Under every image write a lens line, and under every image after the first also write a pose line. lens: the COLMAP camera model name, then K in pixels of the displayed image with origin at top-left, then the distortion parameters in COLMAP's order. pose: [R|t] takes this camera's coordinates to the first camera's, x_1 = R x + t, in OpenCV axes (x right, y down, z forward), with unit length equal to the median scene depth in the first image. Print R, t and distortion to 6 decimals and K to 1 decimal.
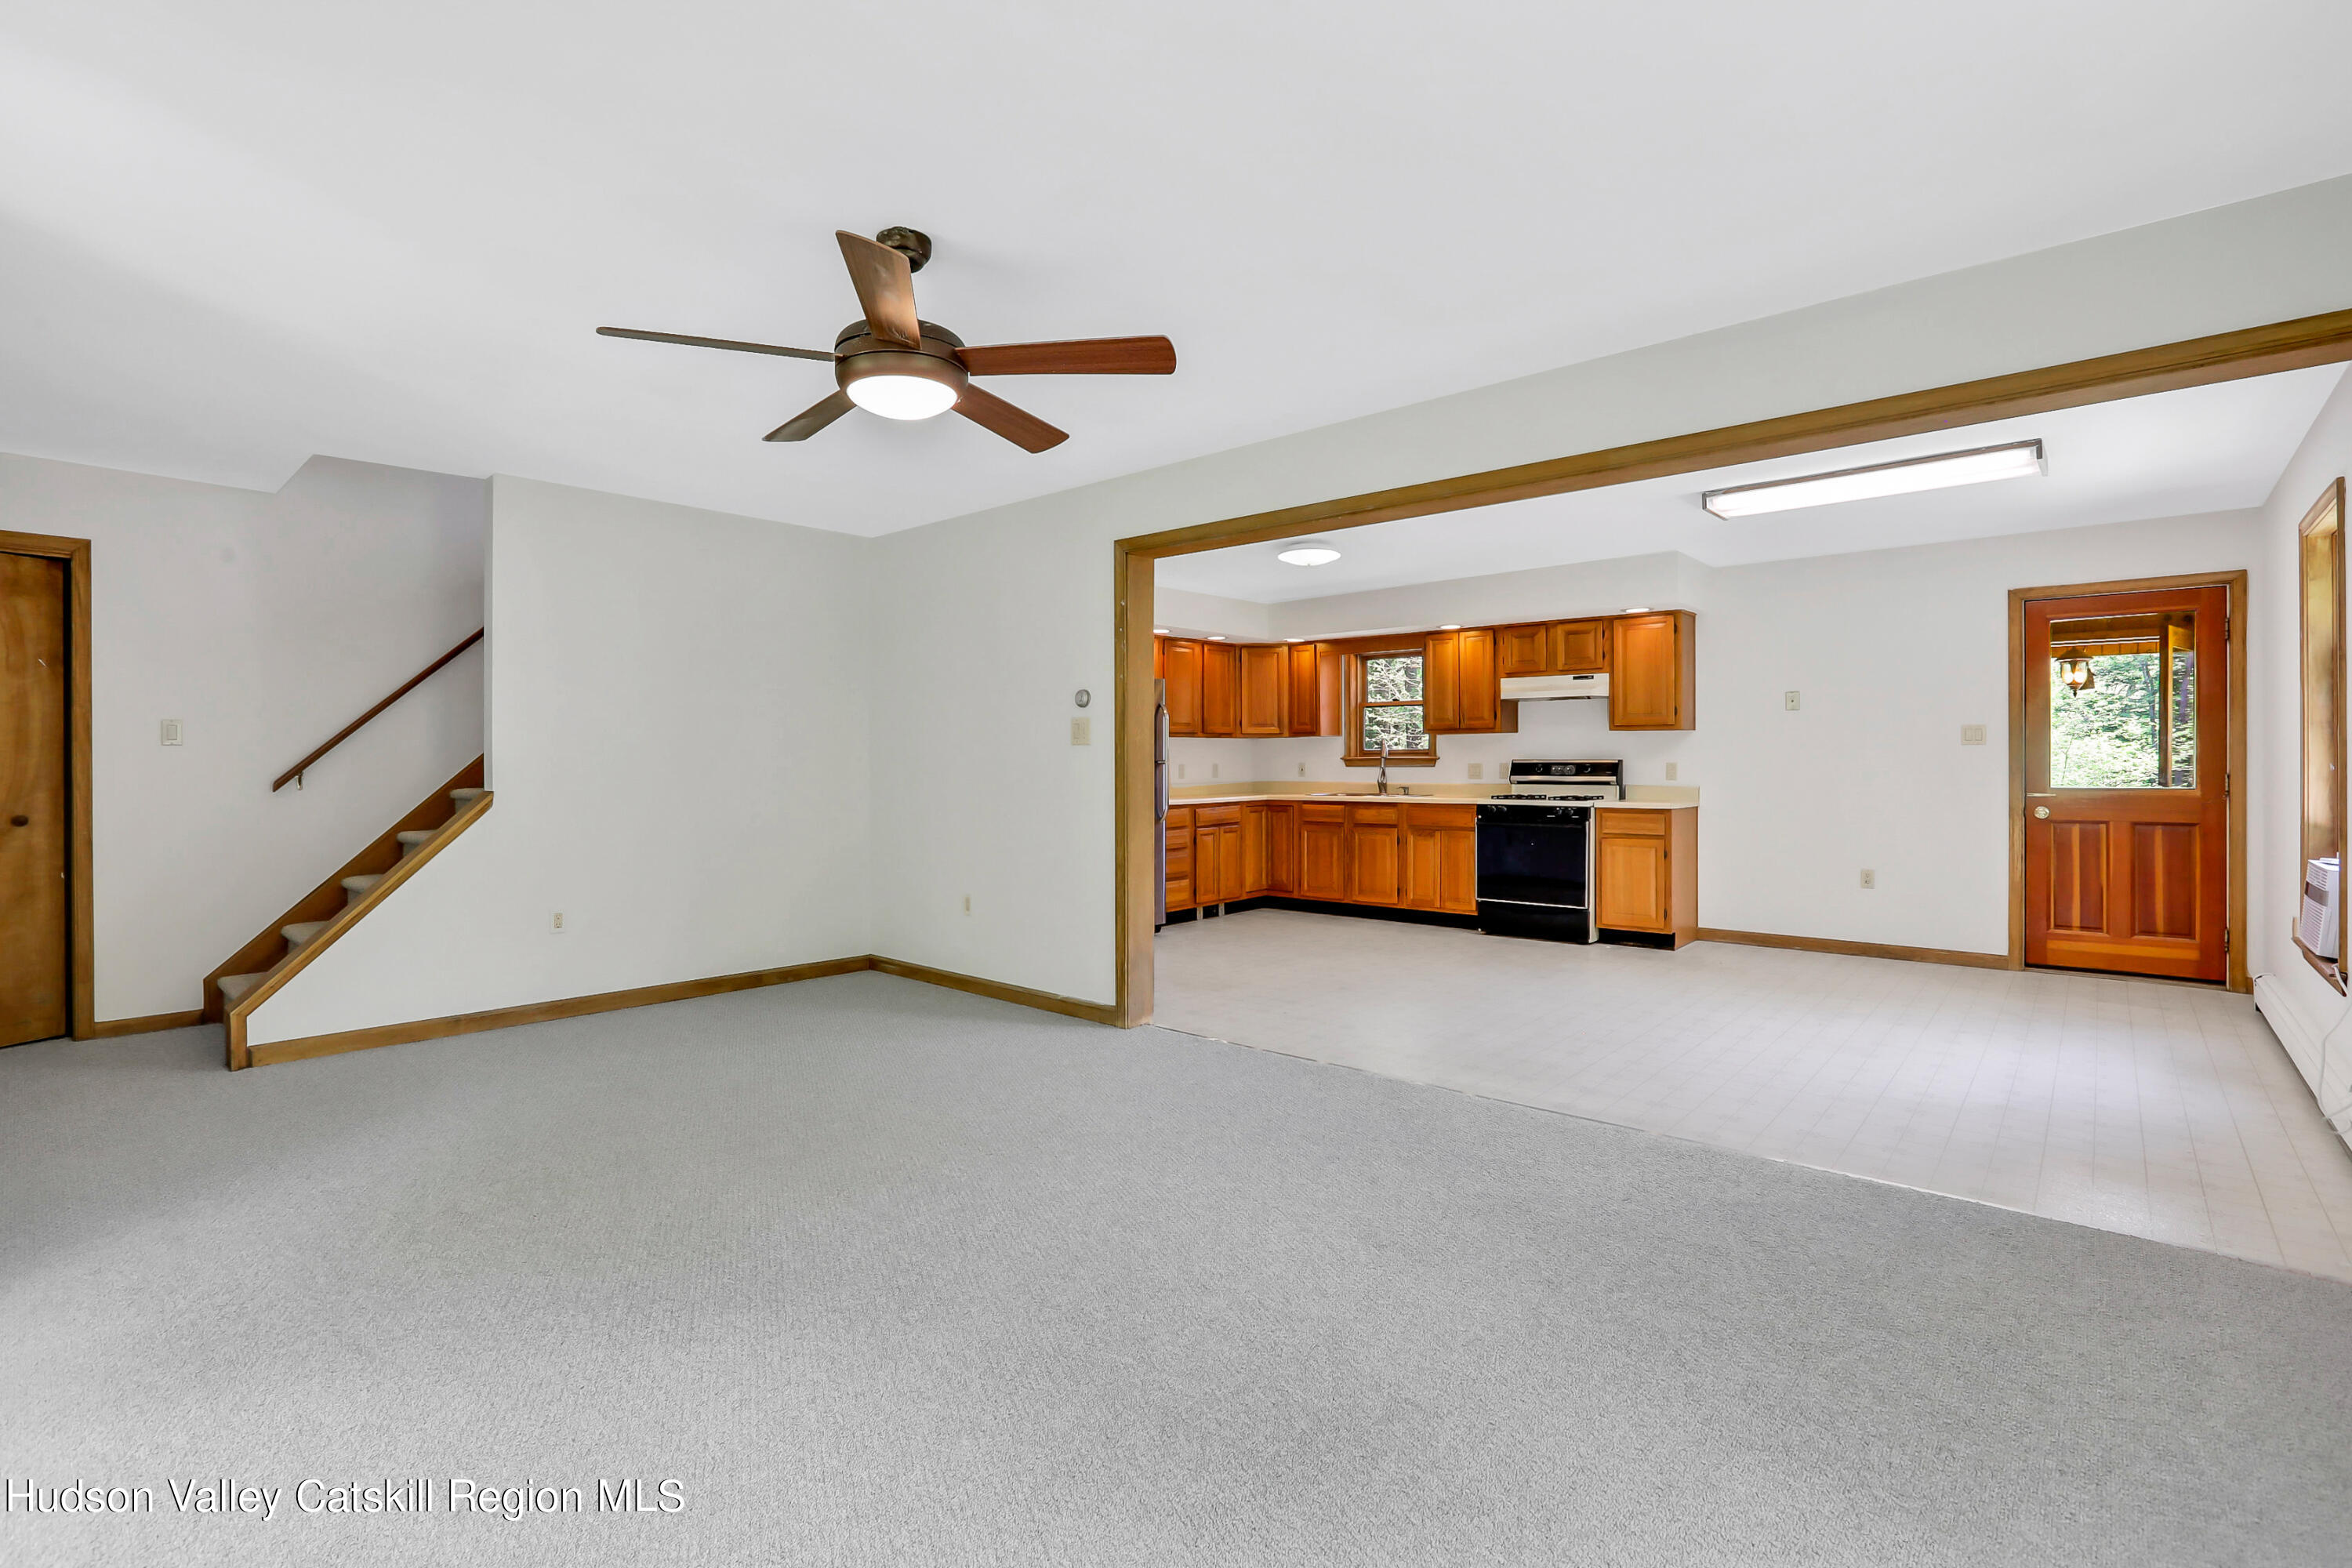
lens RADIAL K [[1081.4, 0, 1156.5], [0, 1081.4, 758.8], [0, 0, 1]] dist [-0.044819, 0.012243]
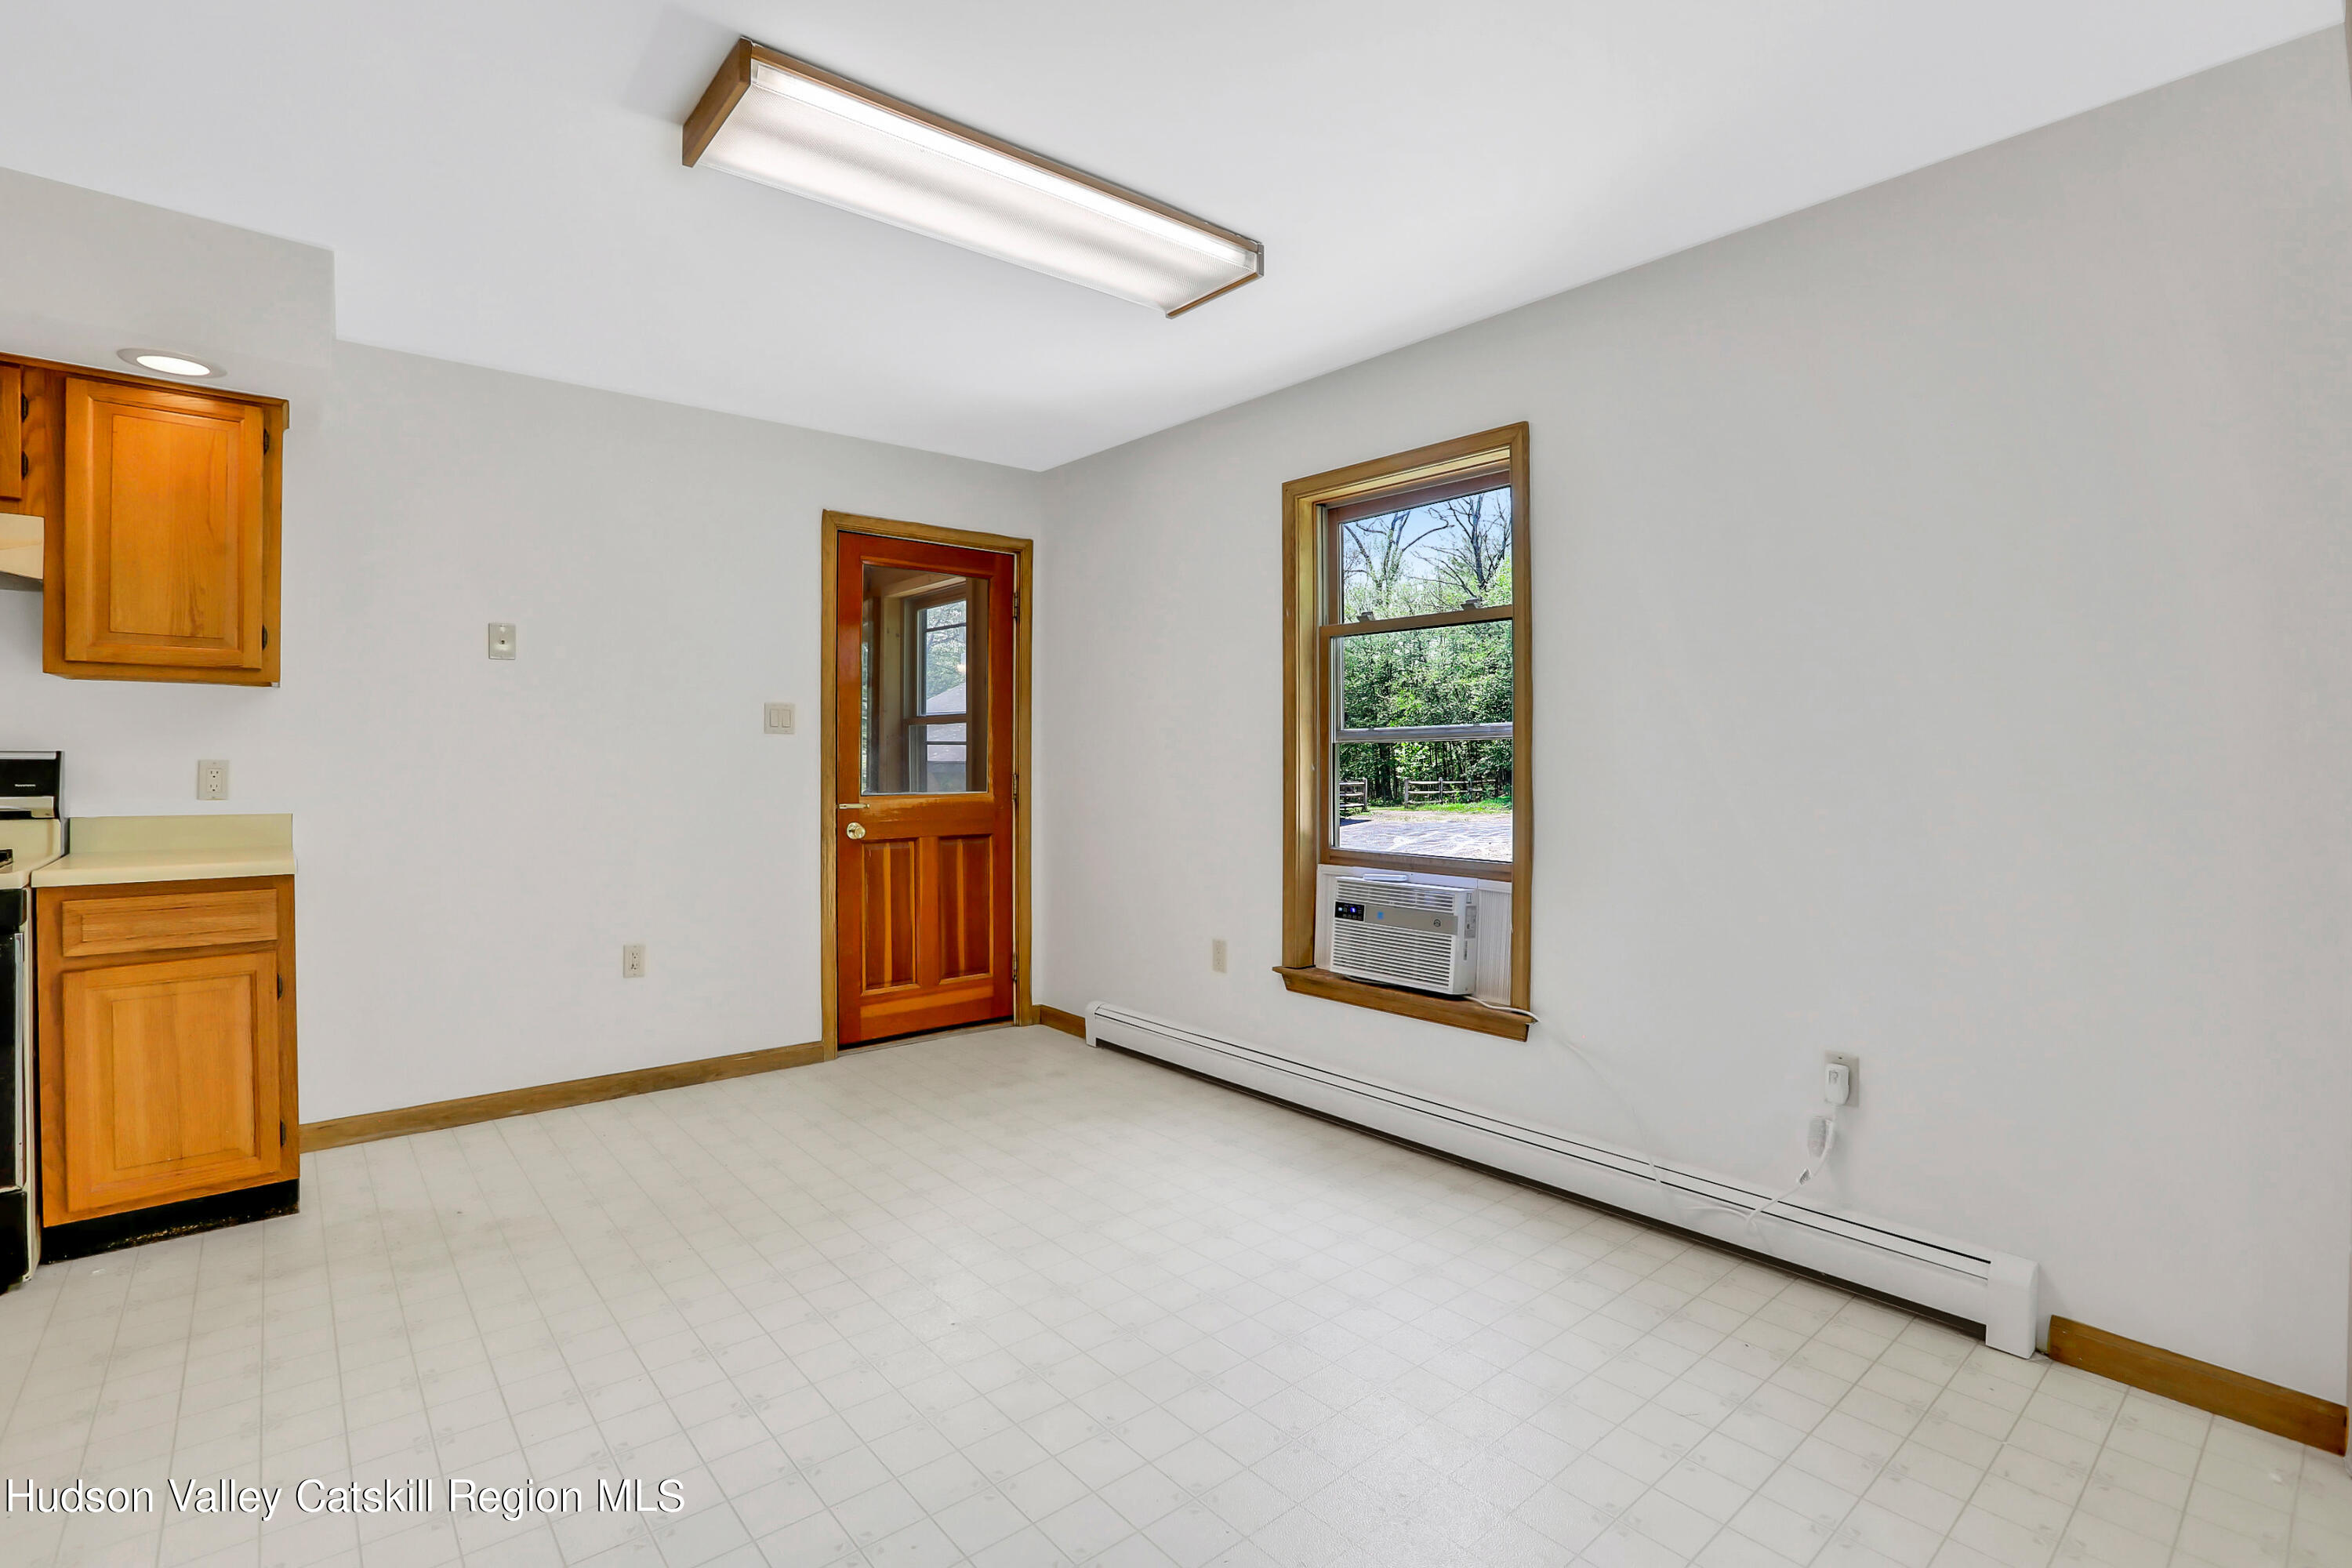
lens RADIAL K [[1081.4, 0, 1156.8], [0, 1081.4, 768.4], [0, 0, 1]] dist [-0.044819, 0.012243]
pose [[0.137108, -0.006794, 0.990533, 0.118205], [-0.005234, 0.999958, 0.007583, 0.001679], [-0.990542, -0.006224, 0.137067, 0.570257]]
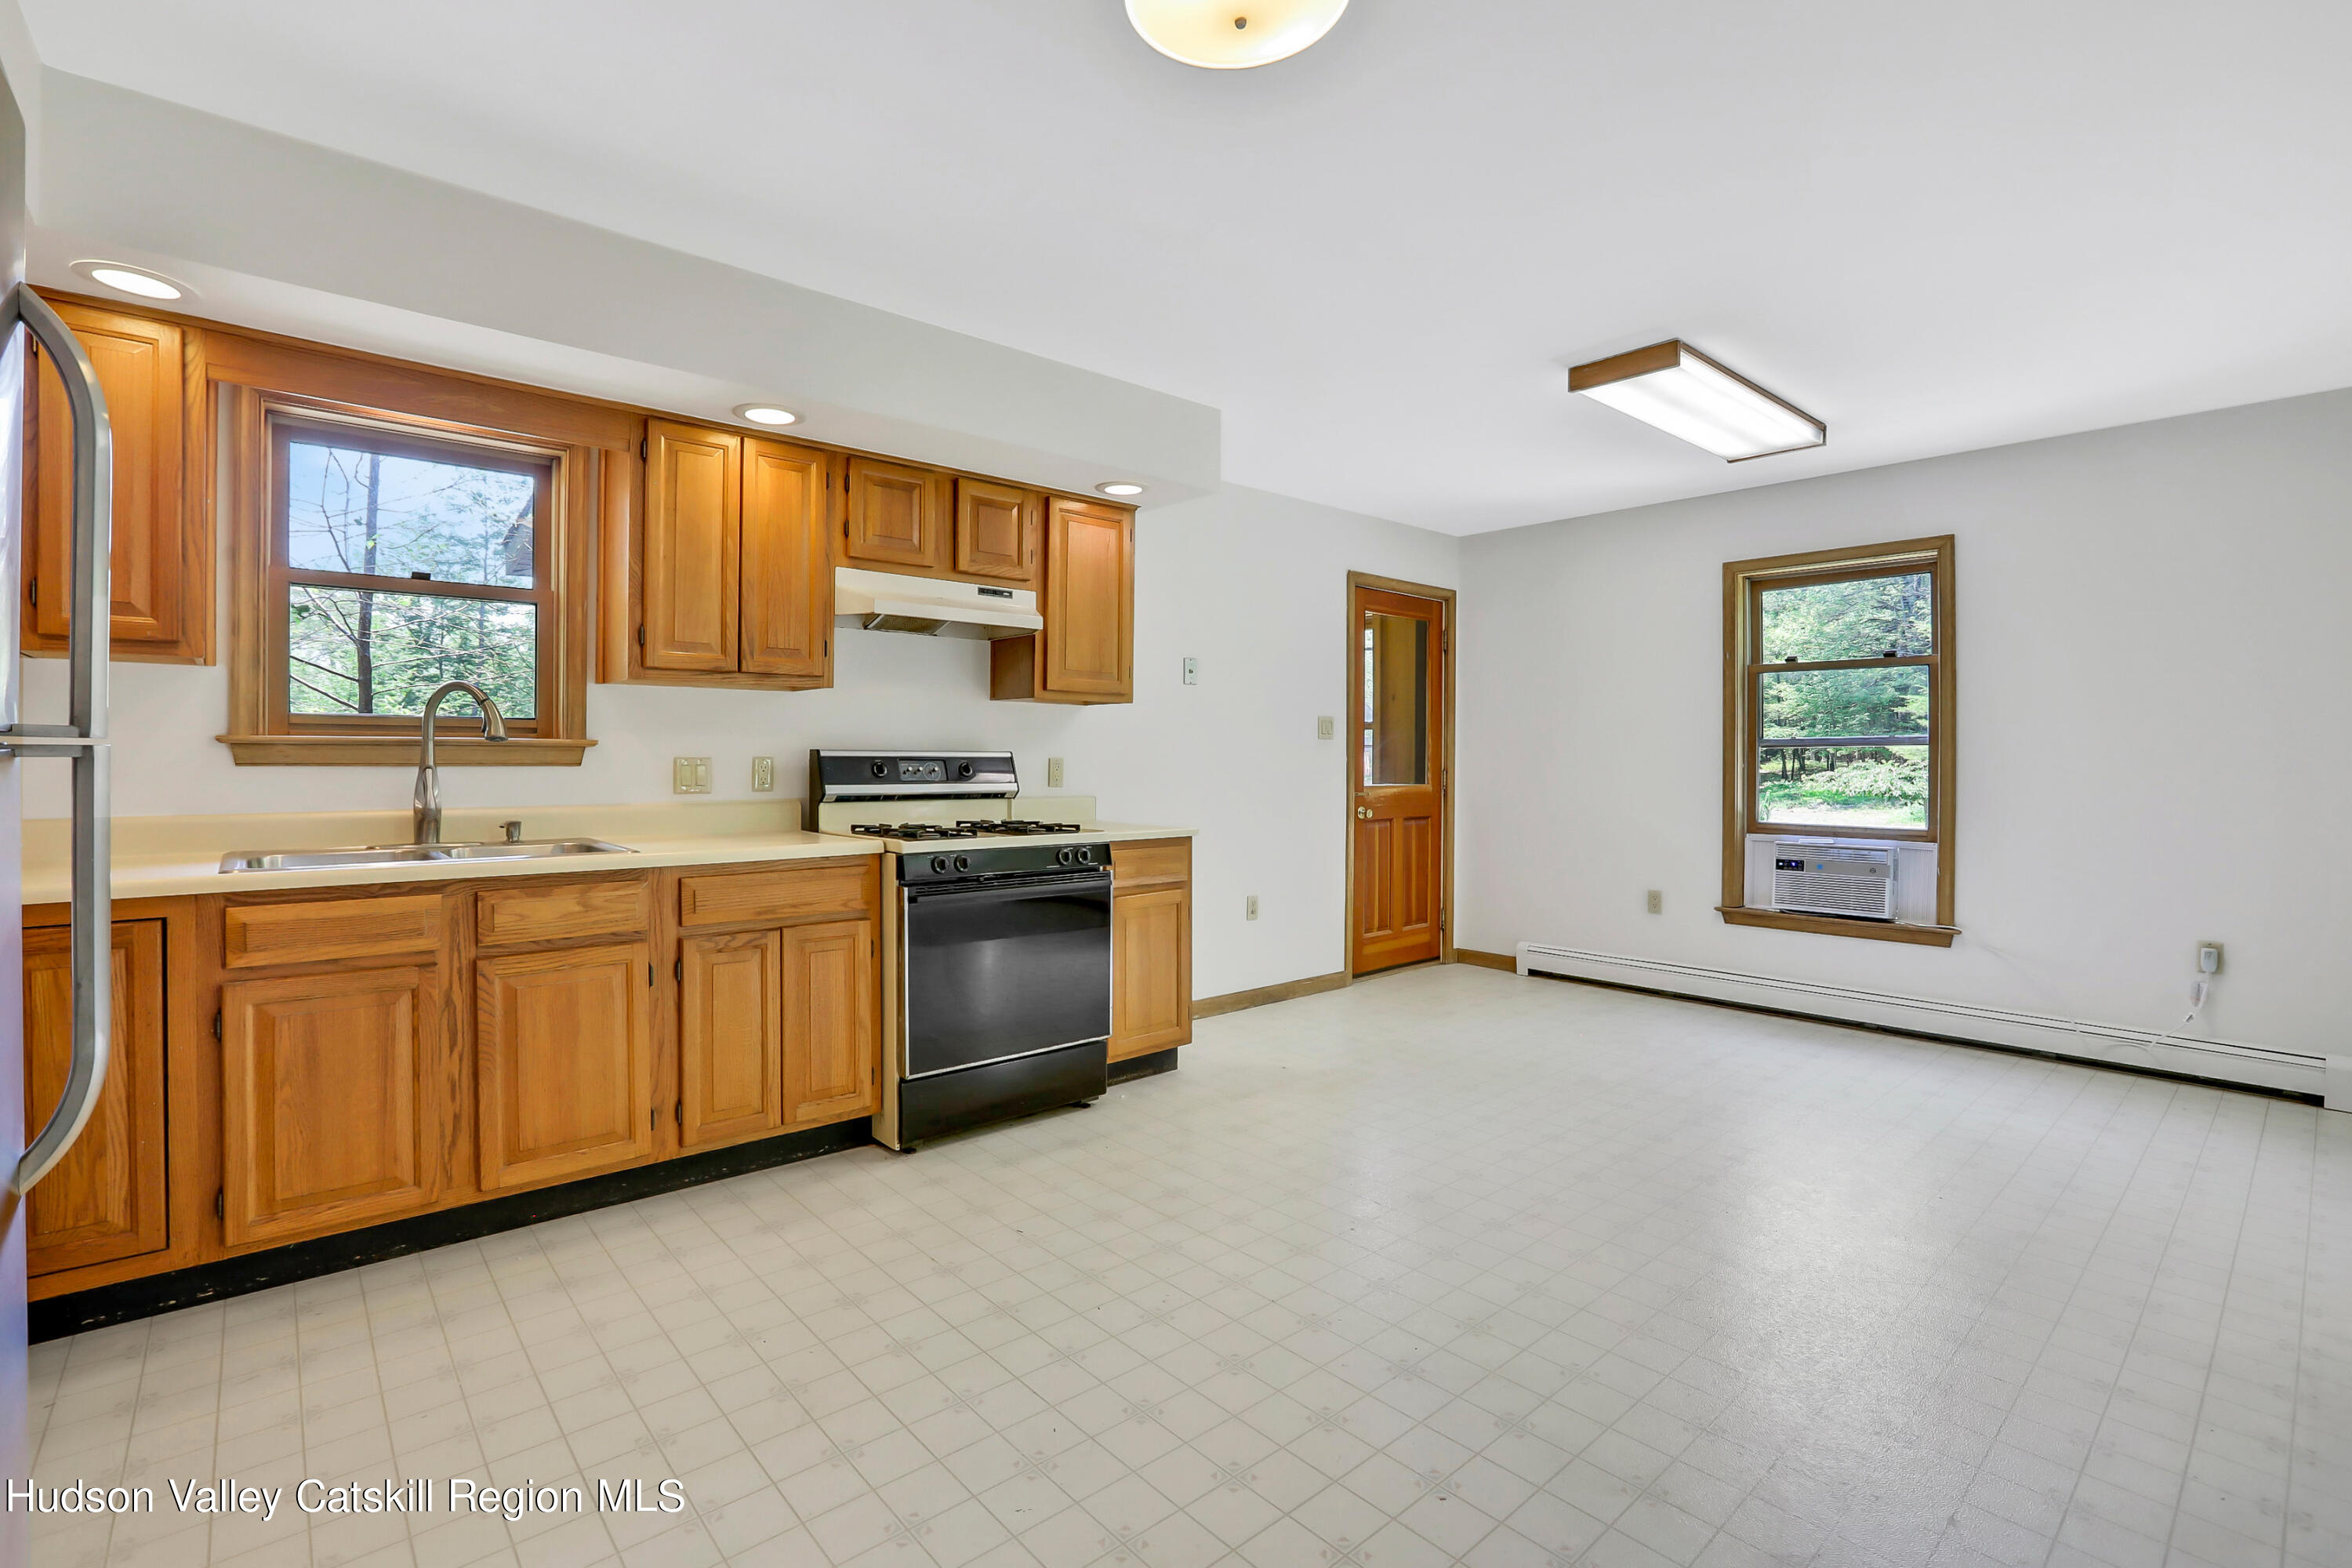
lens RADIAL K [[1081.4, 0, 1155.4], [0, 1081.4, 755.4], [0, 0, 1]] dist [-0.044819, 0.012243]
pose [[0.115215, 0.004198, 0.993332, -0.115284], [-0.007794, 0.999964, -0.003322, 0.003876], [-0.993310, -0.007360, 0.115244, 0.876980]]
